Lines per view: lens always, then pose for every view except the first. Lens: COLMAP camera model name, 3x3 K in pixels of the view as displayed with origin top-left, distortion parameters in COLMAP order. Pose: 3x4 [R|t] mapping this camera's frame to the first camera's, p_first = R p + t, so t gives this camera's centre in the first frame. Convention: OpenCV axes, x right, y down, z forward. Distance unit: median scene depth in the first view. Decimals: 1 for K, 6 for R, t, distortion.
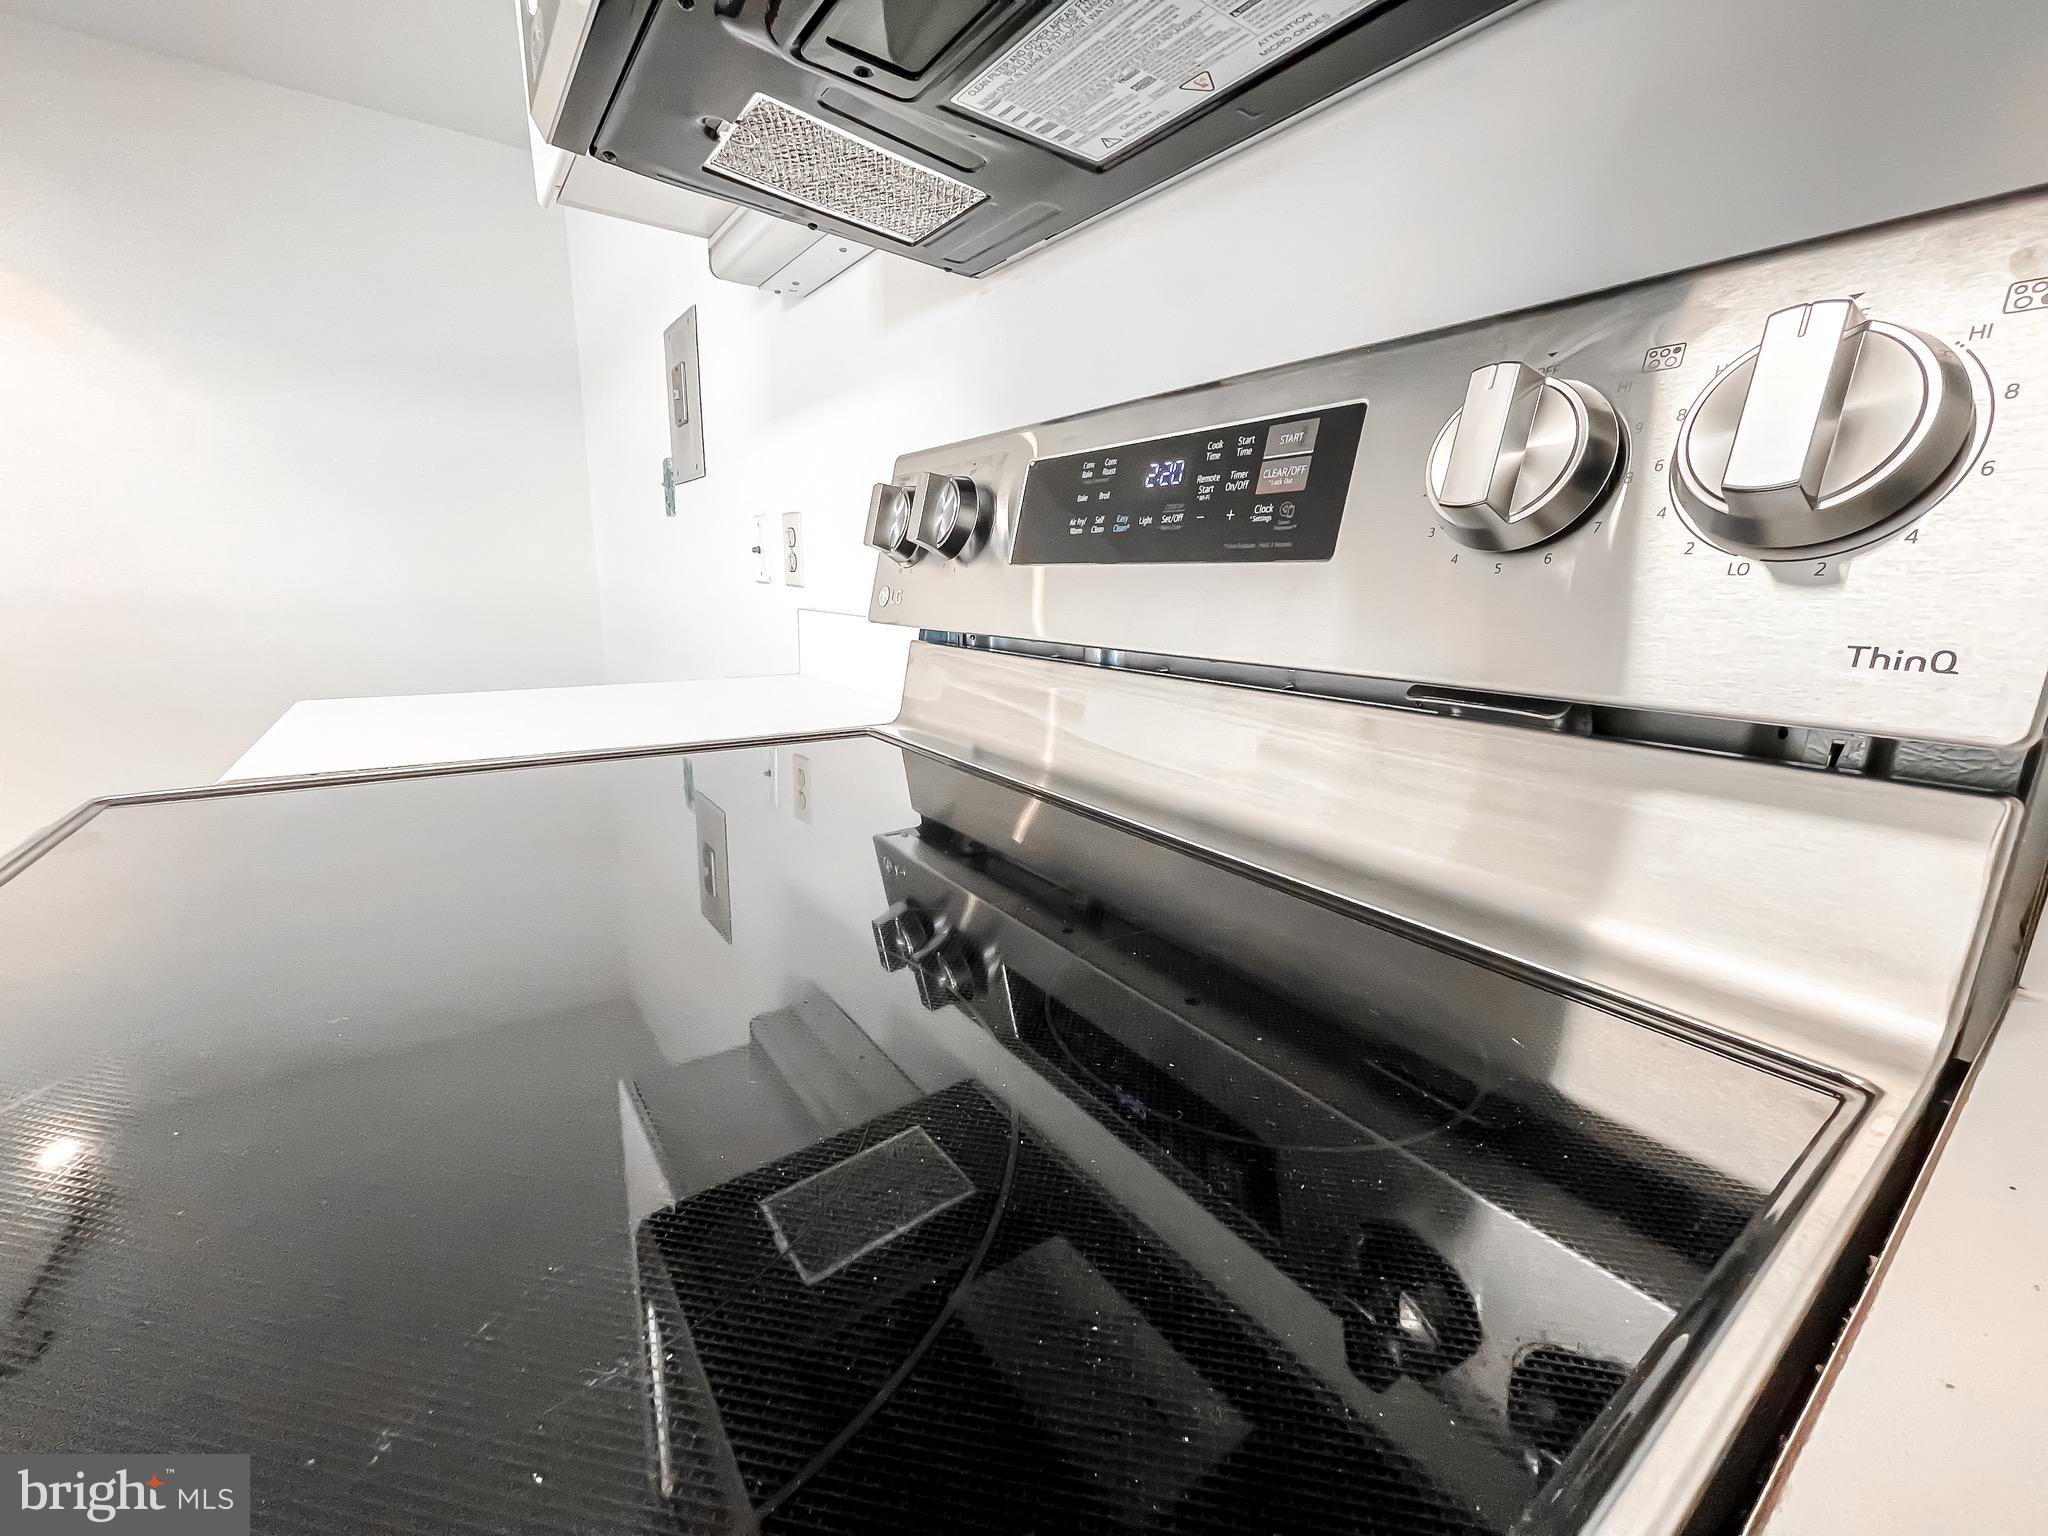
lens RADIAL K [[843.4, 0, 1024.6], [0, 843.4, 731.3], [0, 0, 1]] dist [0.000192, -0.000119]
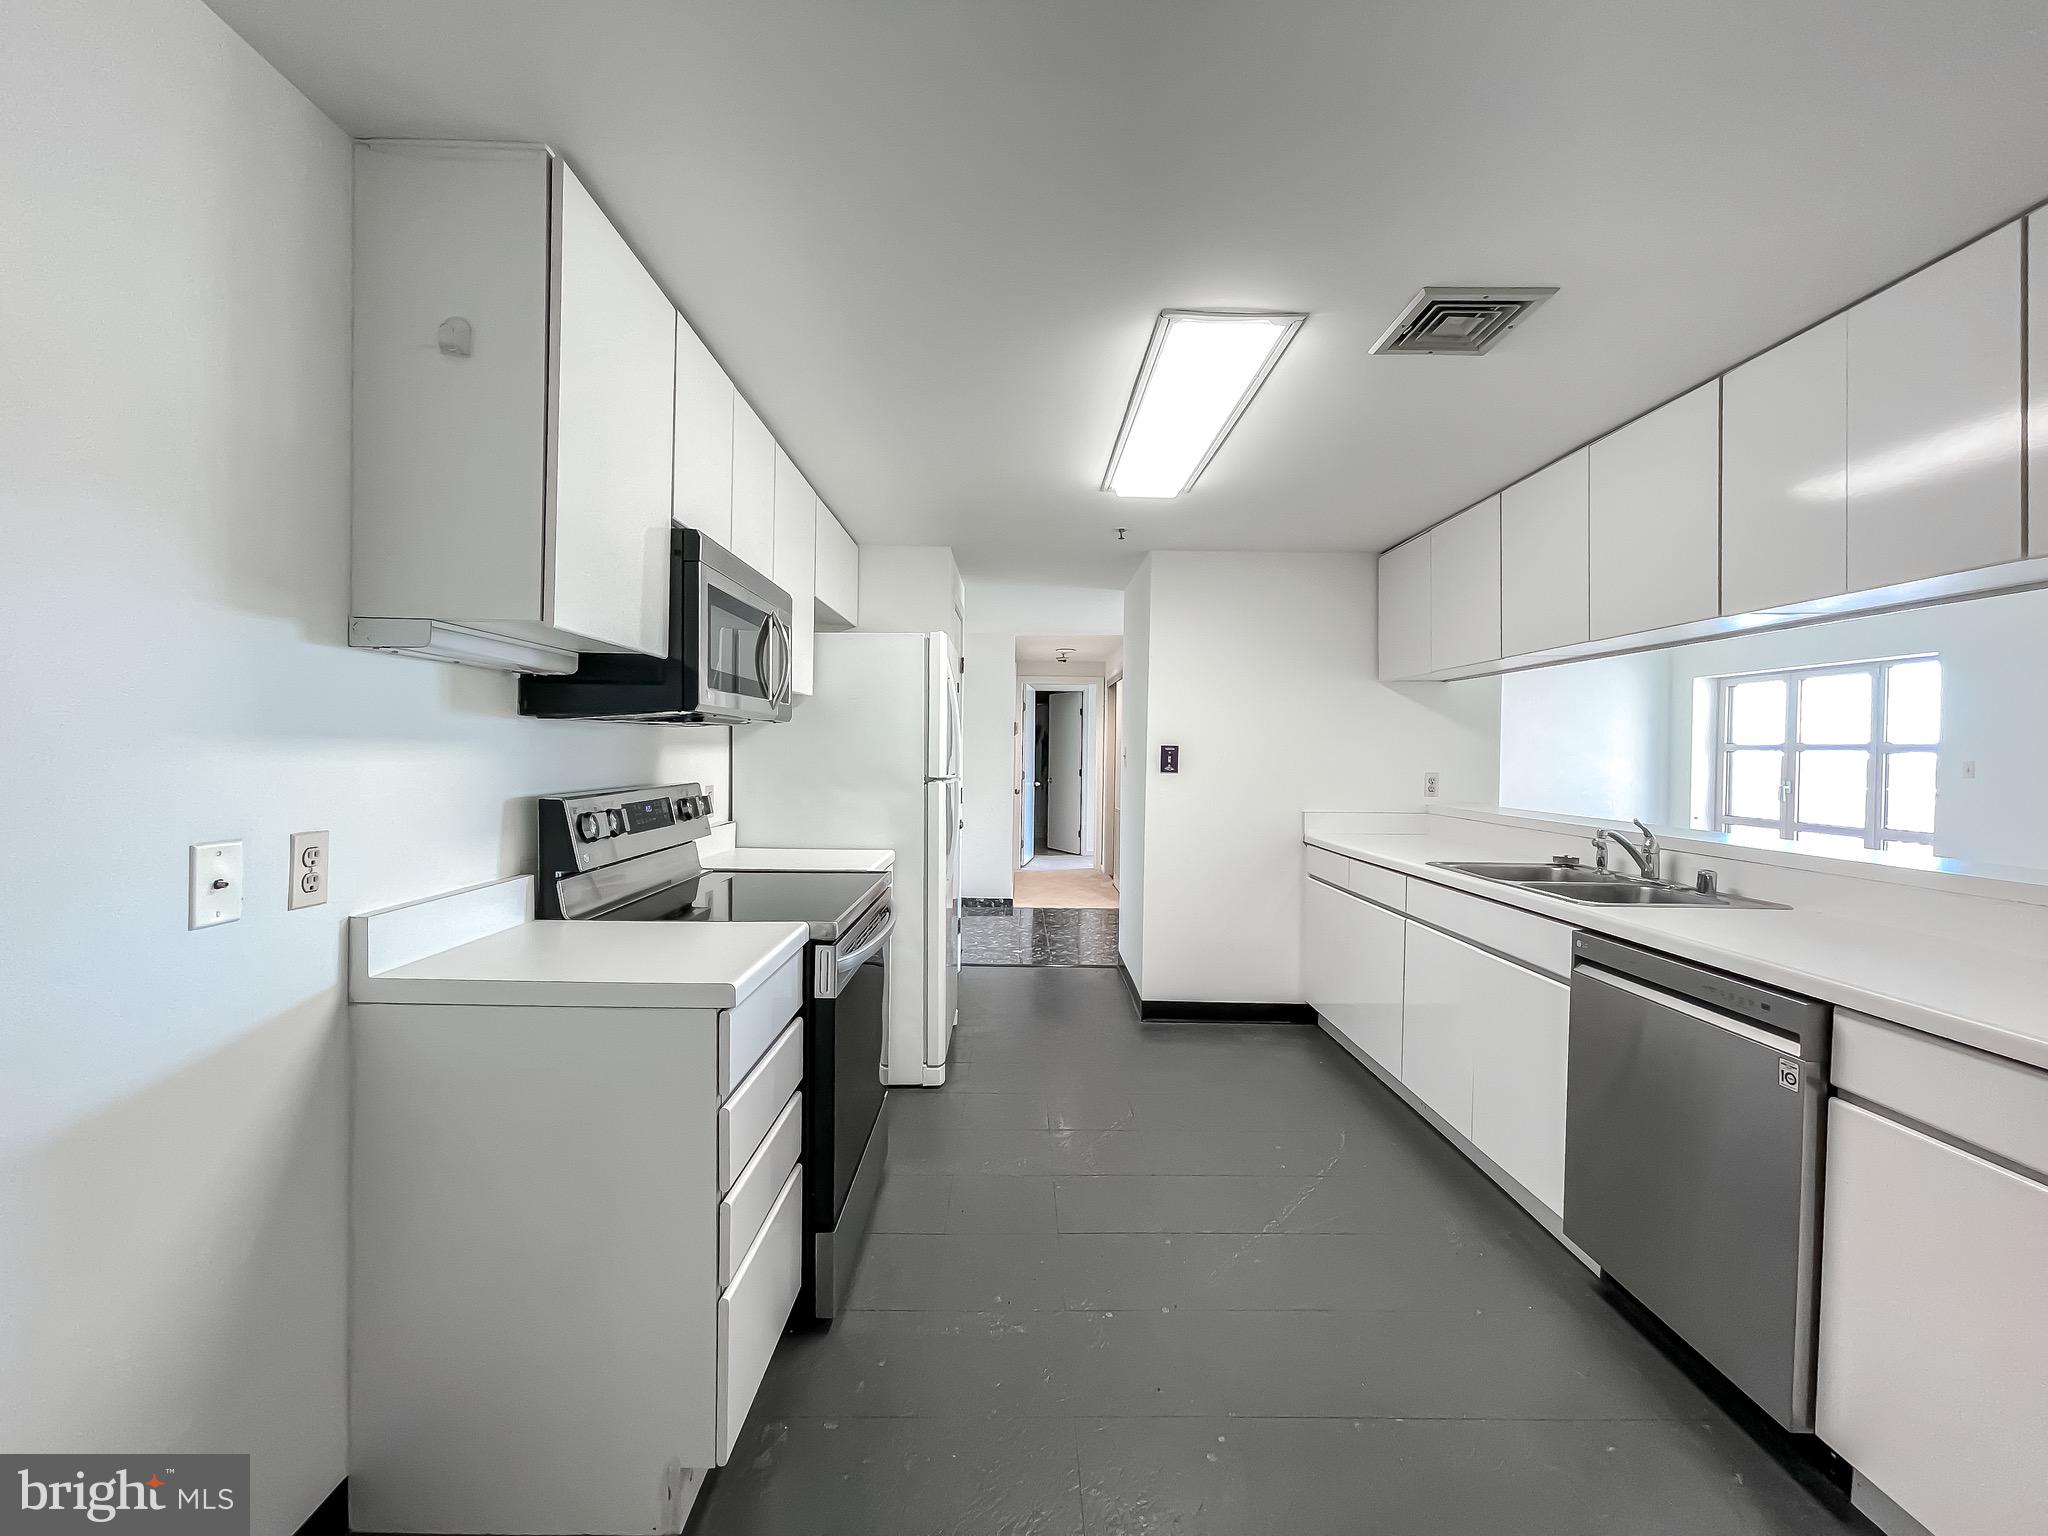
lens RADIAL K [[826.7, 0, 1019.8], [0, 826.7, 762.9], [0, 0, 1]] dist [-0.000365, -0.000537]
pose [[-0.814573, -0.029027, 0.579334, -3.662167], [0.087190, 0.981273, 0.171759, -1.052910], [-0.573470, 0.190423, -0.796788, 3.120742]]
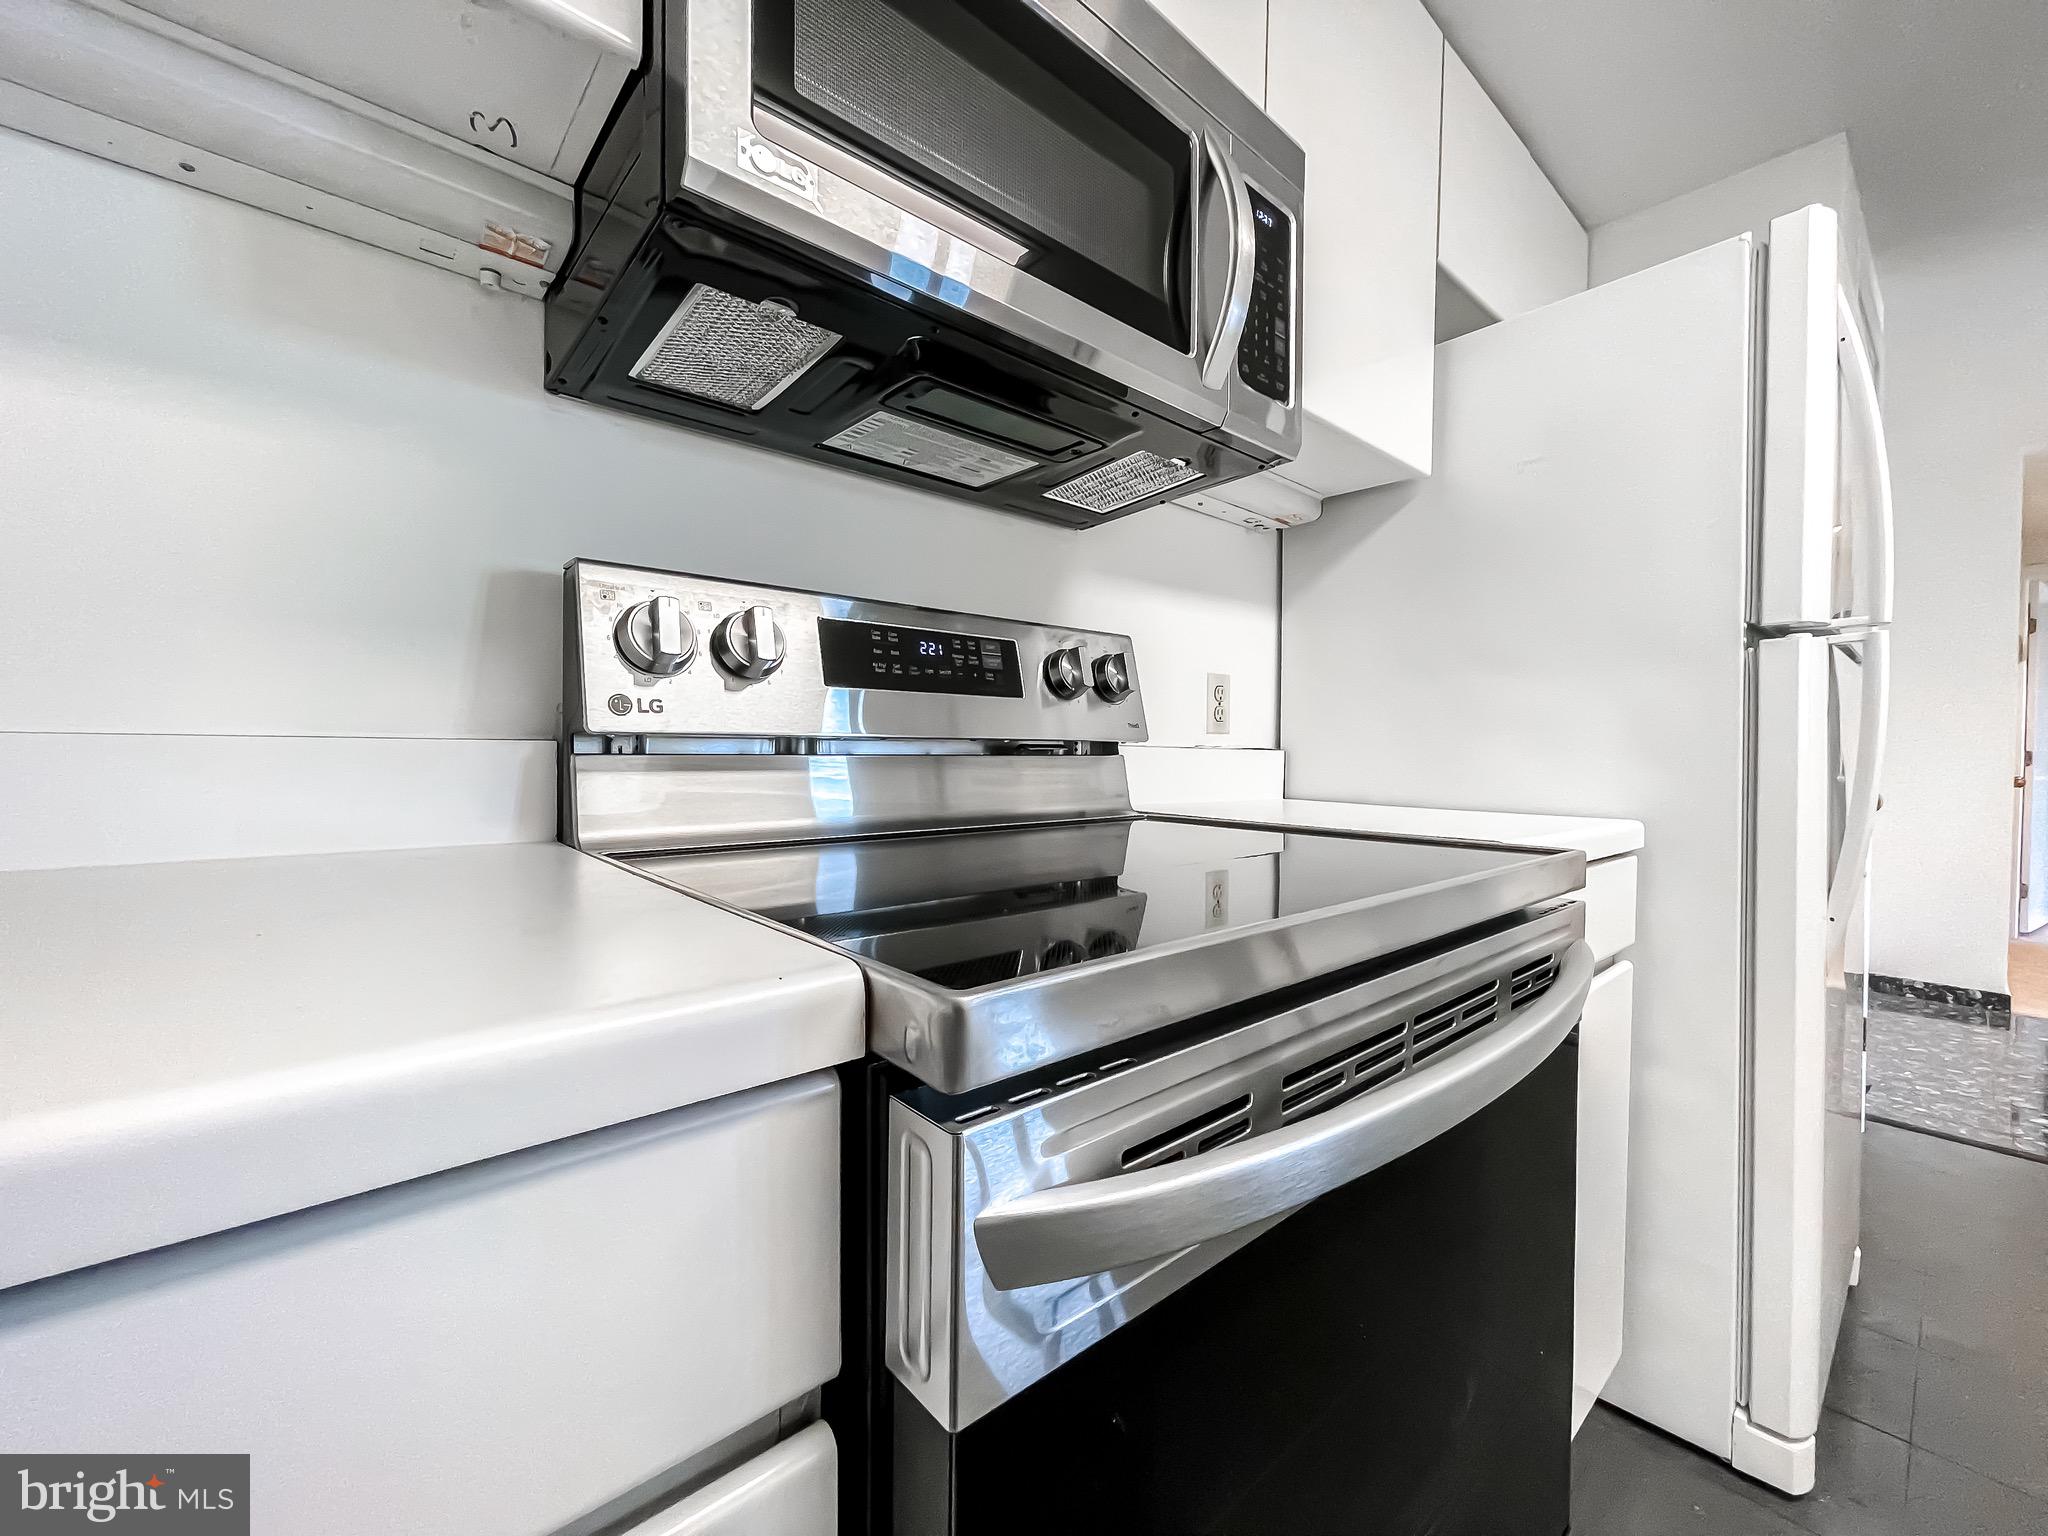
lens RADIAL K [[826.7, 0, 1019.8], [0, 826.7, 762.9], [0, 0, 1]] dist [-0.000365, -0.000537]
pose [[-0.091941, -0.025268, 0.995444, -1.705686], [0.172993, 0.984071, 0.040958, -0.084176], [-0.980622, 0.175970, -0.086105, 0.973012]]
